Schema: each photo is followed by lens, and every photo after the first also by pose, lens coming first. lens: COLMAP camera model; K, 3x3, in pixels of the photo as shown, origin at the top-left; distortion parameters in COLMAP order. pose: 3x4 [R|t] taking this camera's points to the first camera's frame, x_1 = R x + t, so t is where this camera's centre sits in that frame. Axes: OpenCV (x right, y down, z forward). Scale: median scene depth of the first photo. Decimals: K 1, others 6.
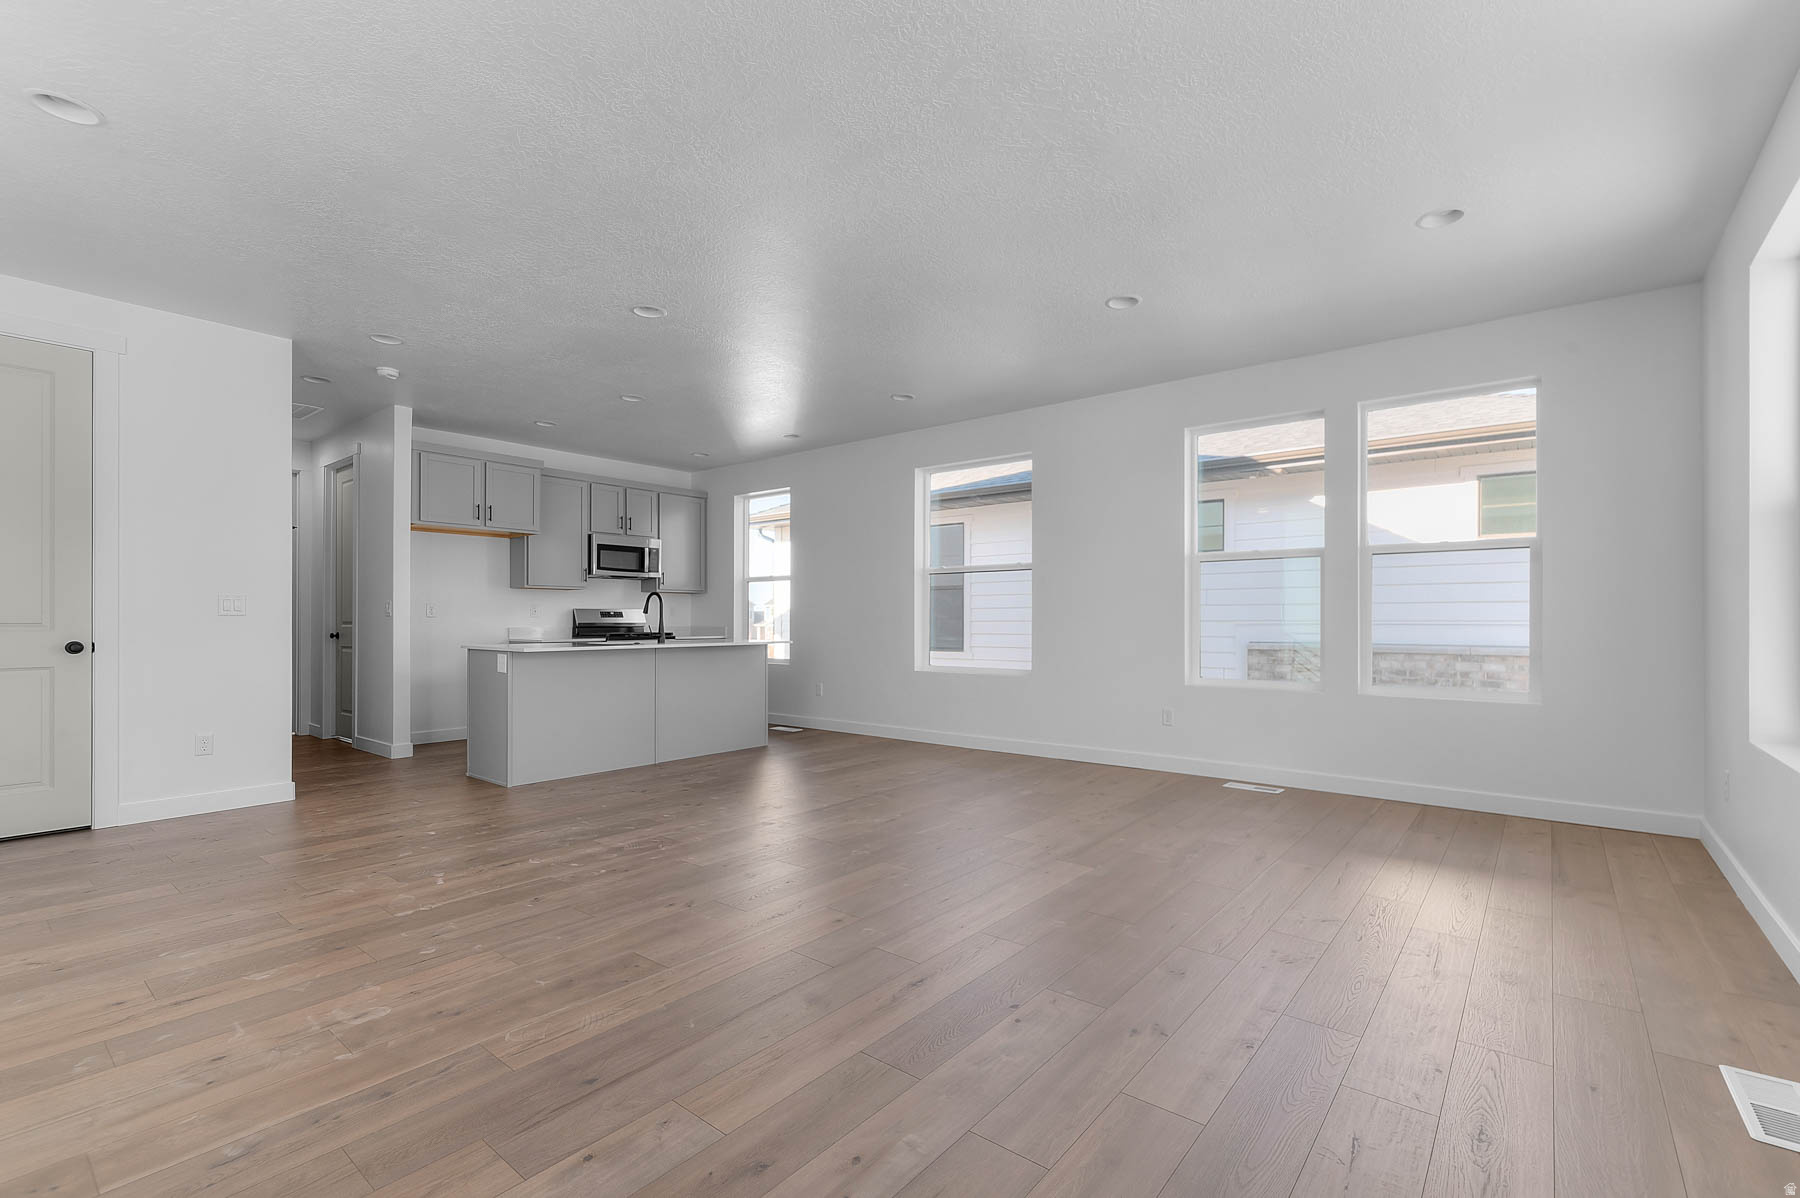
lens RADIAL K [[778.8, 0, 914.1], [0, 778.8, 608.2], [0, 0, 1]] dist [-0.002280, 0.000120]
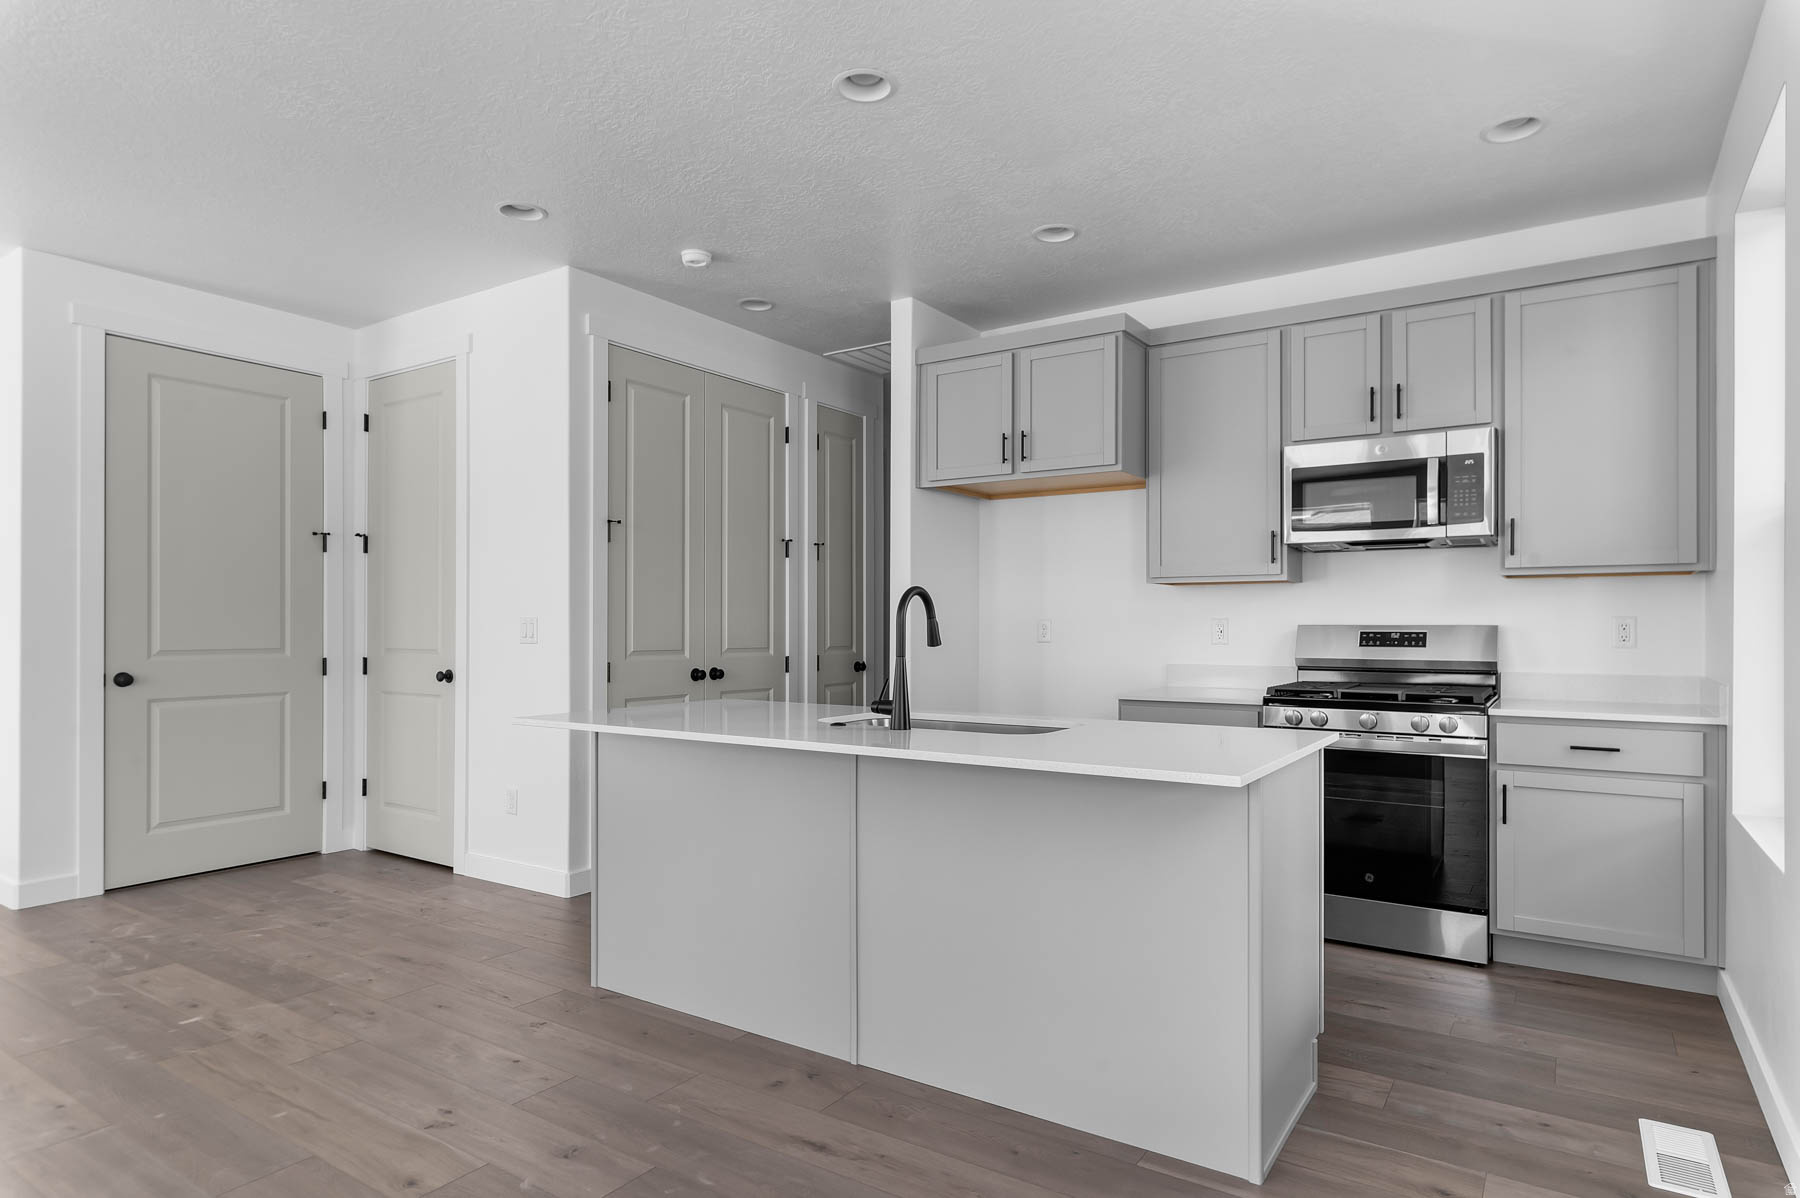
lens RADIAL K [[998.2, 0, 930.4], [0, 998.2, 627.2], [0, 0, 1]] dist [-0.001577, 0.000497]
pose [[0.110141, 0.005601, -0.993900, 0.110458], [0.013582, 0.999882, 0.007140, -0.005520], [0.993823, -0.014286, 0.110052, 0.819947]]
